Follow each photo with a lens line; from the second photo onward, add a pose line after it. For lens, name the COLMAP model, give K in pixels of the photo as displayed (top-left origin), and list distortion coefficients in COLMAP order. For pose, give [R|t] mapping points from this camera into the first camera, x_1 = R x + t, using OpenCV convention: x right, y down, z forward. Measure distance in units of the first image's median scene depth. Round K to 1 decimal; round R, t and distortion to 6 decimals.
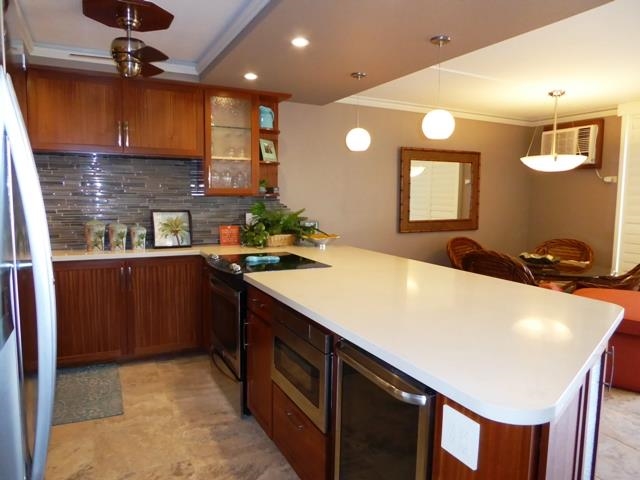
lens RADIAL K [[461.8, 0, 320.6], [0, 461.8, 239.6], [0, 0, 1]] dist [-0.014409, -0.001915]
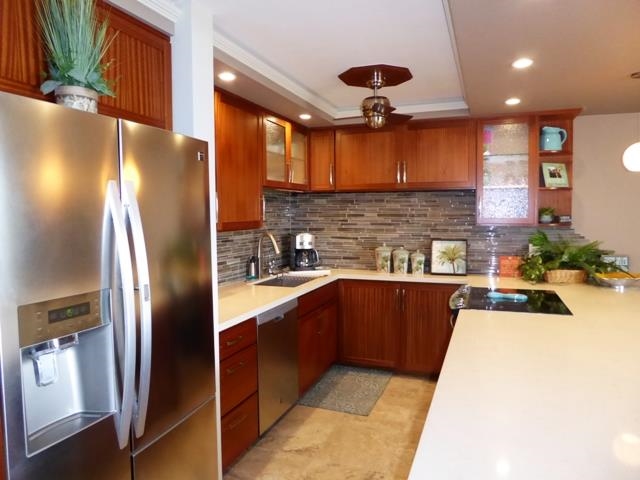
lens RADIAL K [[461.8, 0, 320.4], [0, 461.8, 241.9], [0, 0, 1]] dist [-0.014409, -0.001915]
pose [[0.683962, 0.031087, -0.728855, 0.245534], [-0.056050, 0.998378, -0.010015, -0.031153], [0.727361, 0.047702, 0.684595, 0.073090]]
